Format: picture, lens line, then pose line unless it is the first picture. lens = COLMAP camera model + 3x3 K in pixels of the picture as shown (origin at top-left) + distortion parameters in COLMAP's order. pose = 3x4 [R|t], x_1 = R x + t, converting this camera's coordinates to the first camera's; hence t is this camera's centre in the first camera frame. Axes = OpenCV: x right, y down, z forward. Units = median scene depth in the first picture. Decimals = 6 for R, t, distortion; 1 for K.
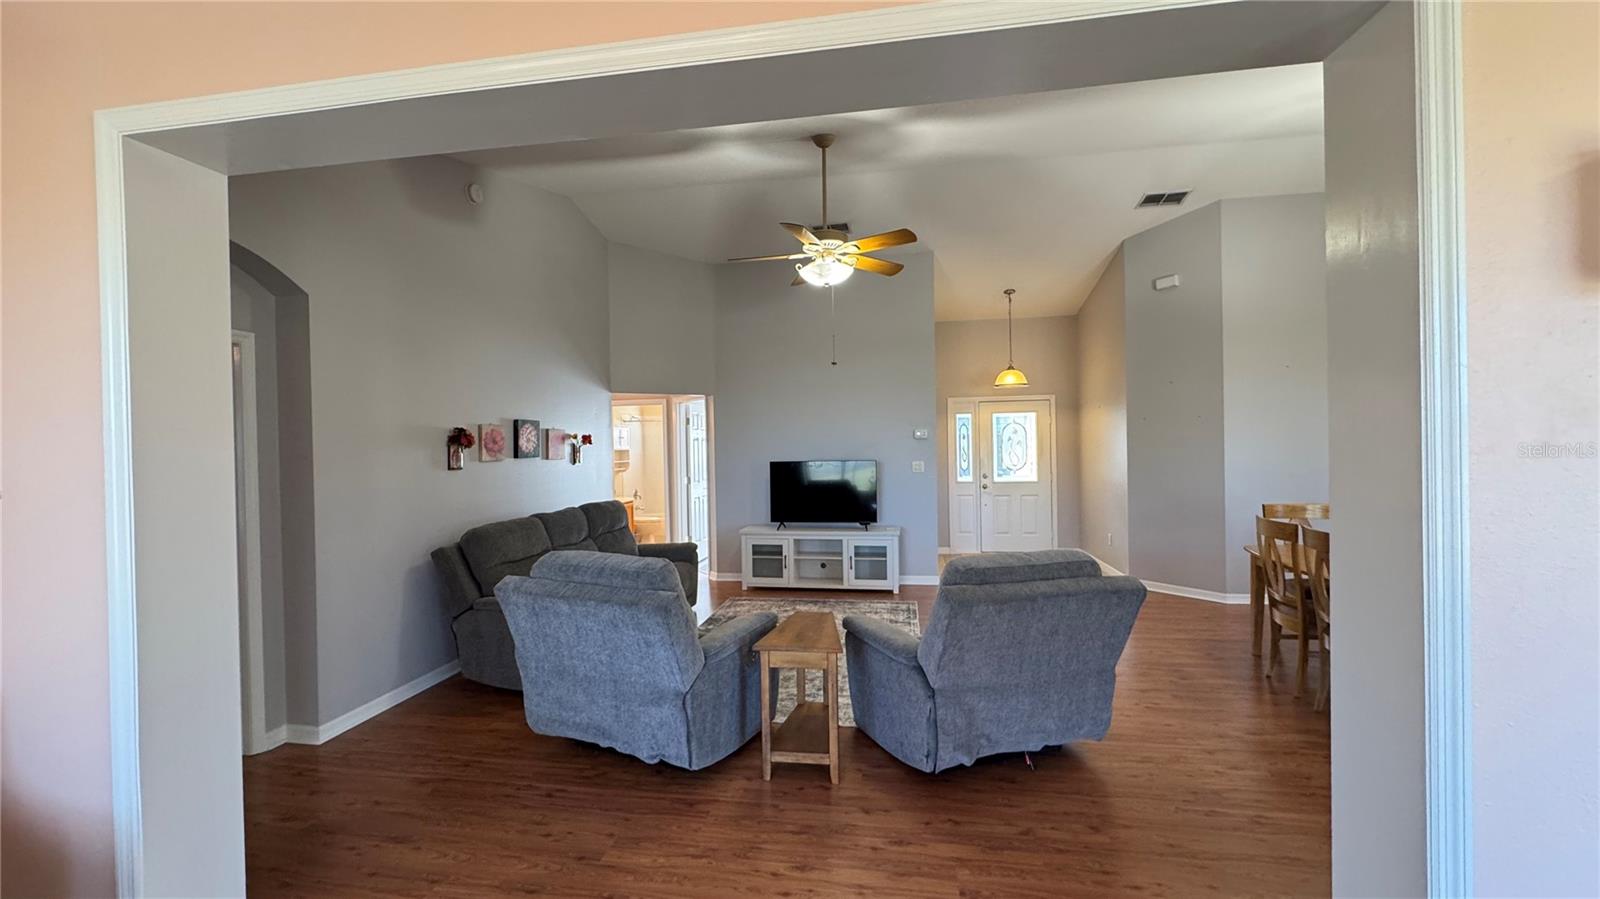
lens RADIAL K [[636.6, 0, 799.0], [0, 636.6, 450.4], [0, 0, 1]] dist [-0.001528, -0.000027]
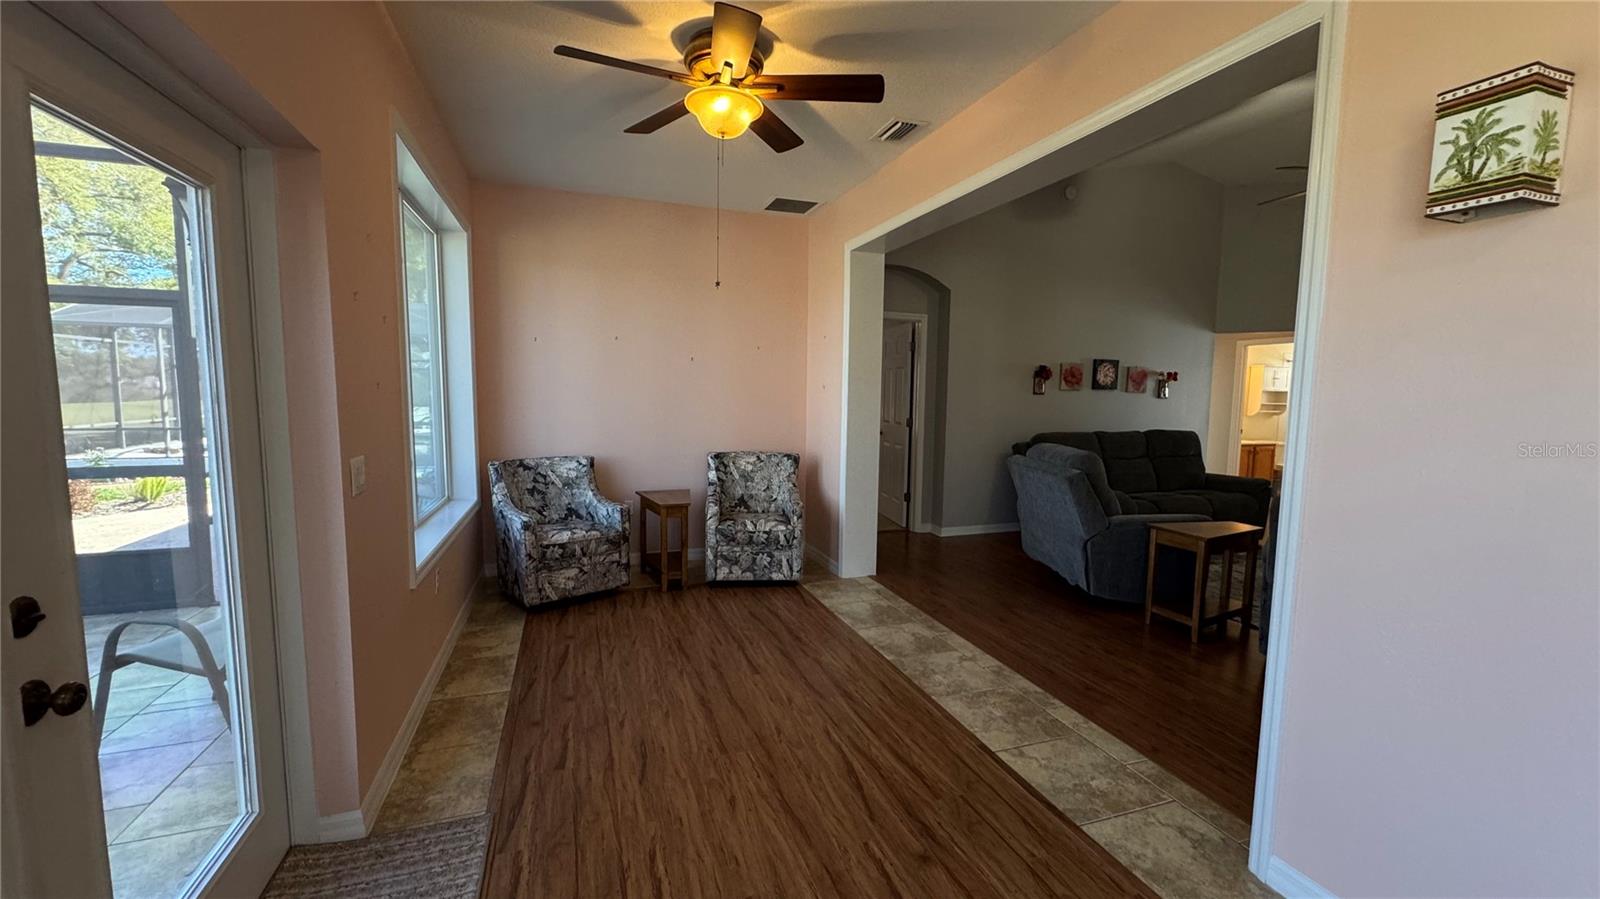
lens RADIAL K [[636.6, 0, 802.3], [0, 636.6, 453.4], [0, 0, 1]] dist [-0.001528, -0.000027]
pose [[0.486964, 0.111349, -0.866295, 0.334727], [-0.032389, 0.993460, 0.109488, 0.015863], [0.872821, -0.025259, 0.487386, -0.133338]]
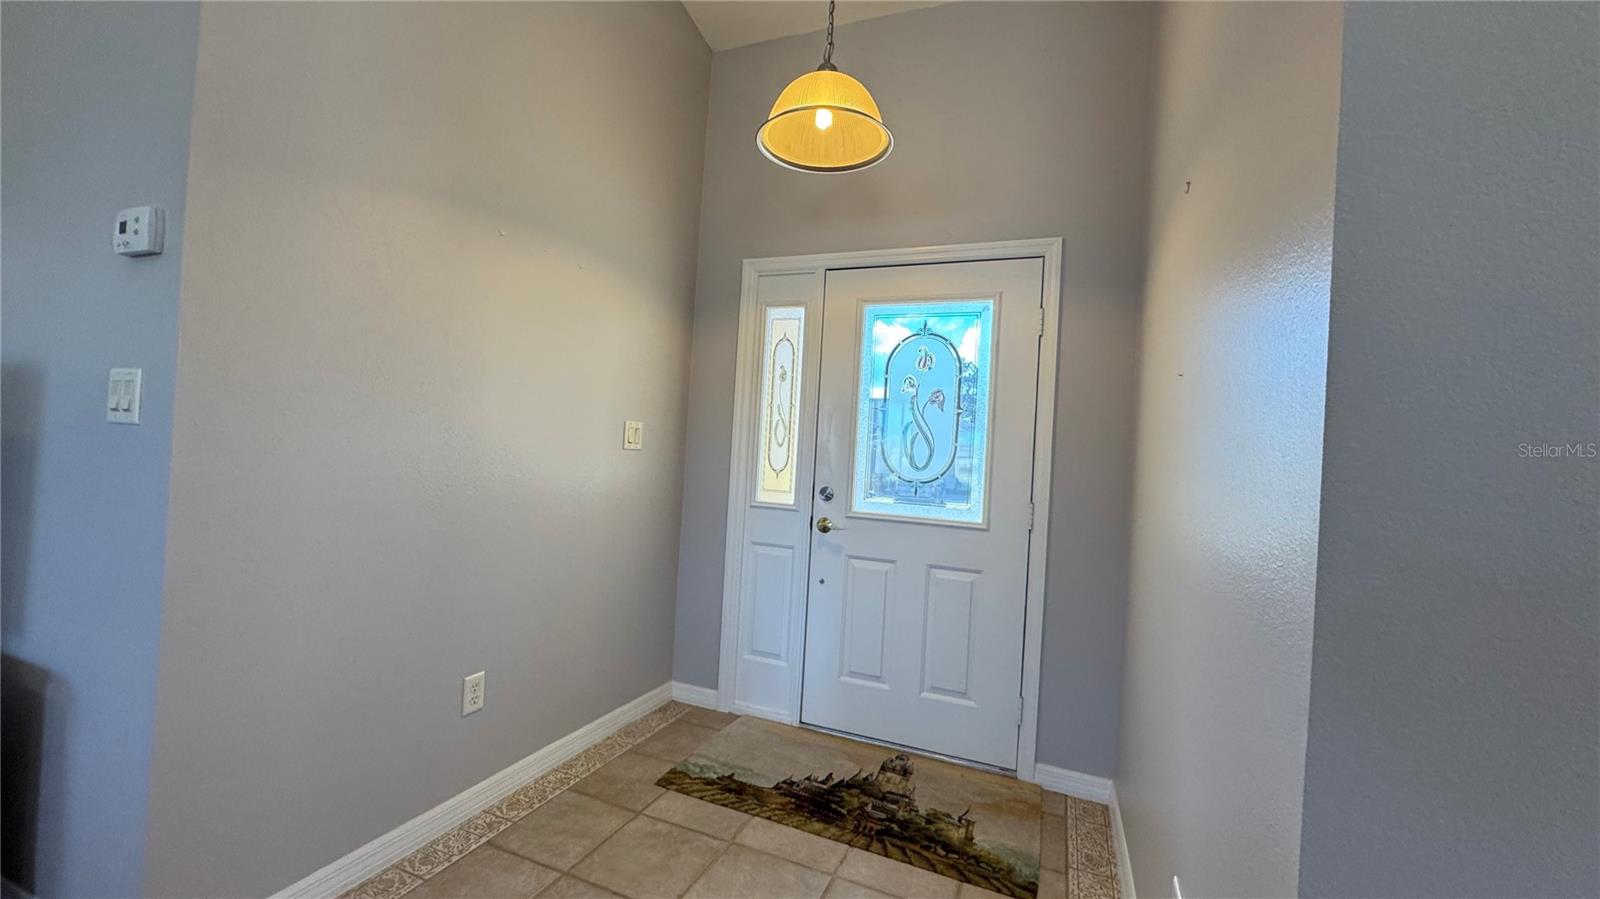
lens RADIAL K [[636.6, 0, 798.7], [0, 636.6, 450.6], [0, 0, 1]] dist [-0.001528, -0.000027]
pose [[0.971403, 0.072835, -0.225987, 0.483990], [-0.077502, 0.996922, -0.011838, 0.032094], [0.224430, 0.029014, 0.974058, 0.932229]]
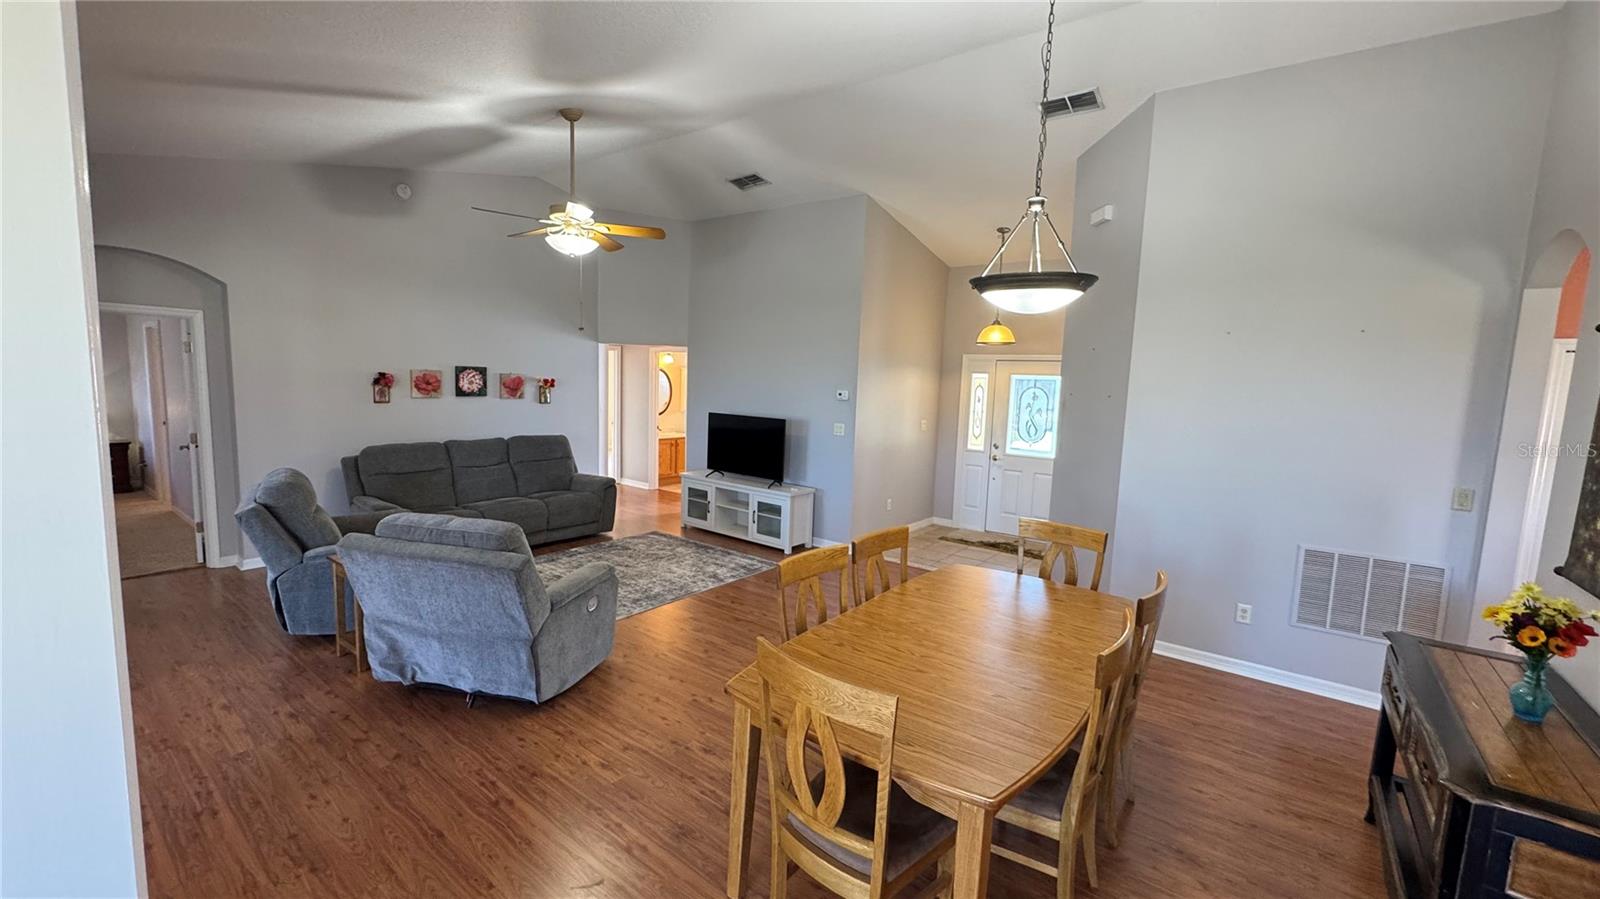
lens RADIAL K [[636.6, 0, 799.9], [0, 636.6, 449.3], [0, 0, 1]] dist [-0.001528, -0.000027]
pose [[0.880627, 0.102508, -0.462588, 0.633986], [-0.056003, 0.991992, 0.113208, -0.053787], [0.470489, -0.073788, 0.879316, 0.145947]]
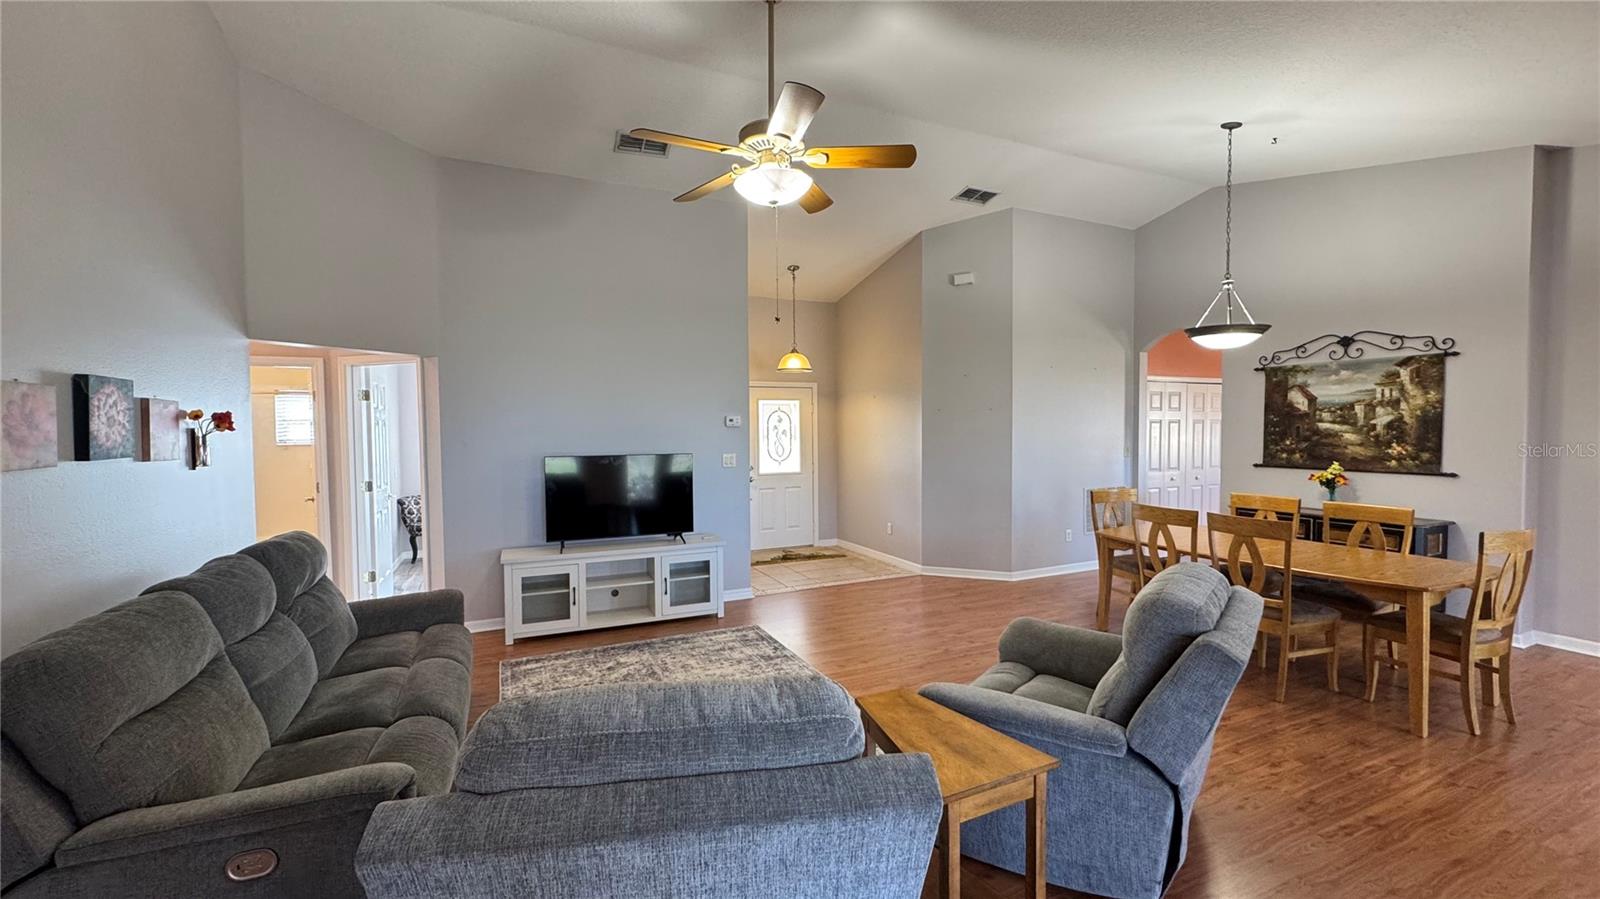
lens RADIAL K [[636.6, 0, 799.0], [0, 636.6, 451.5], [0, 0, 1]] dist [-0.001528, -0.000027]
pose [[0.828431, -0.010197, 0.559998, -0.224507], [-0.001770, 0.999782, 0.020824, -0.003790], [-0.560088, -0.018243, 0.828232, 0.282024]]
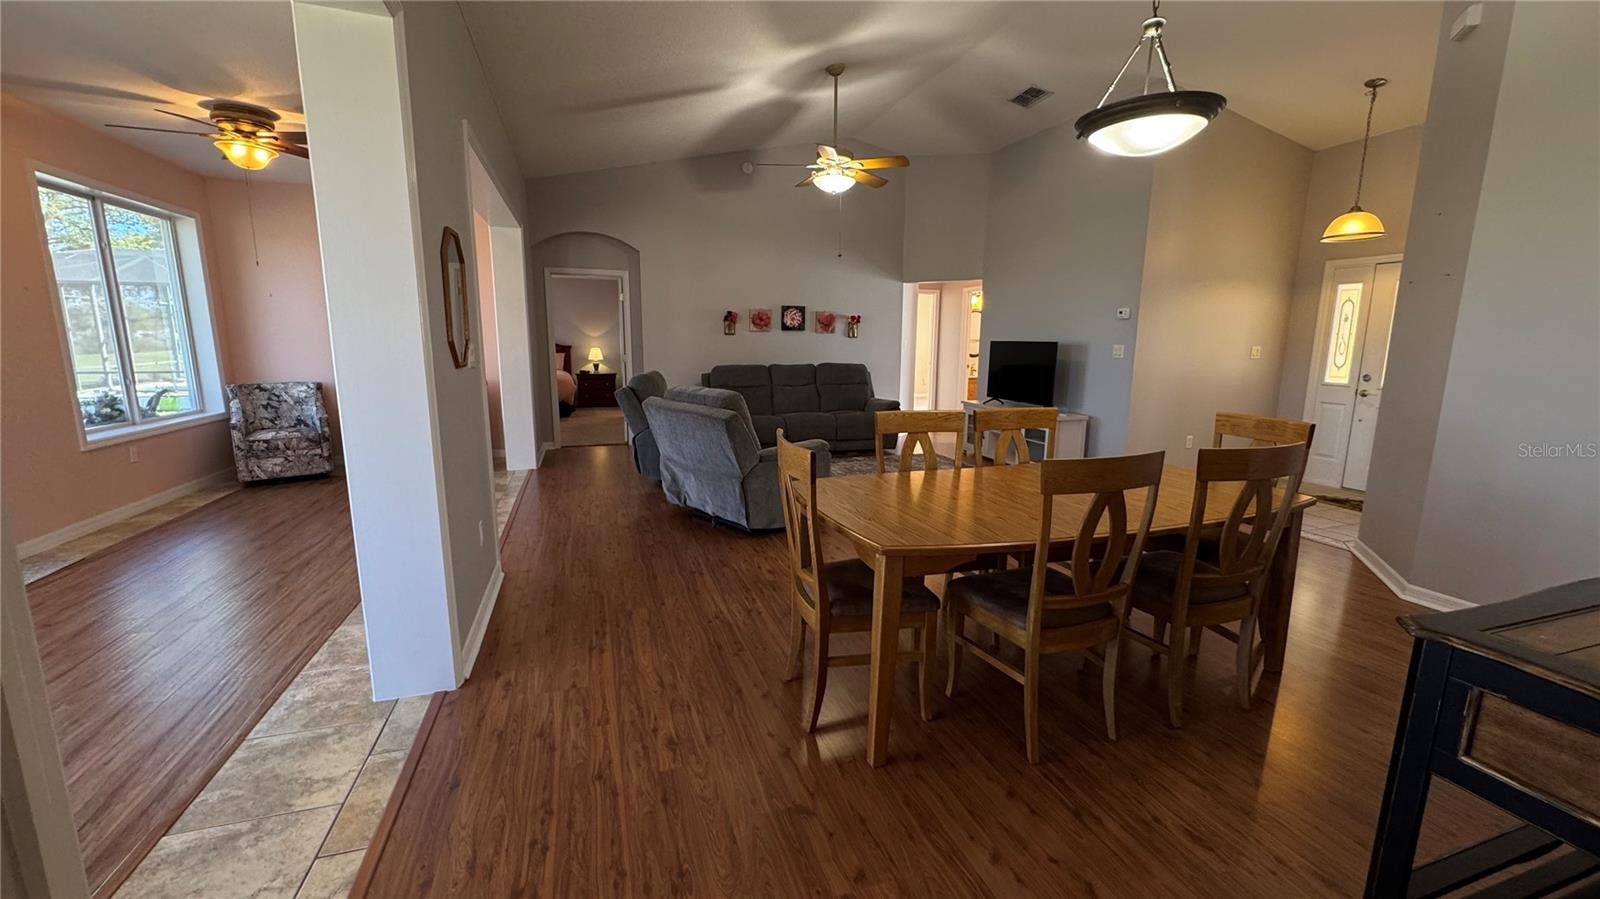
lens RADIAL K [[636.6, 0, 801.2], [0, 636.6, 448.9], [0, 0, 1]] dist [-0.001528, -0.000027]
pose [[0.467725, 0.173990, -0.866580, 0.836053], [-0.024714, 0.982625, 0.183950, 0.007650], [0.883528, -0.064621, 0.463898, 0.221097]]
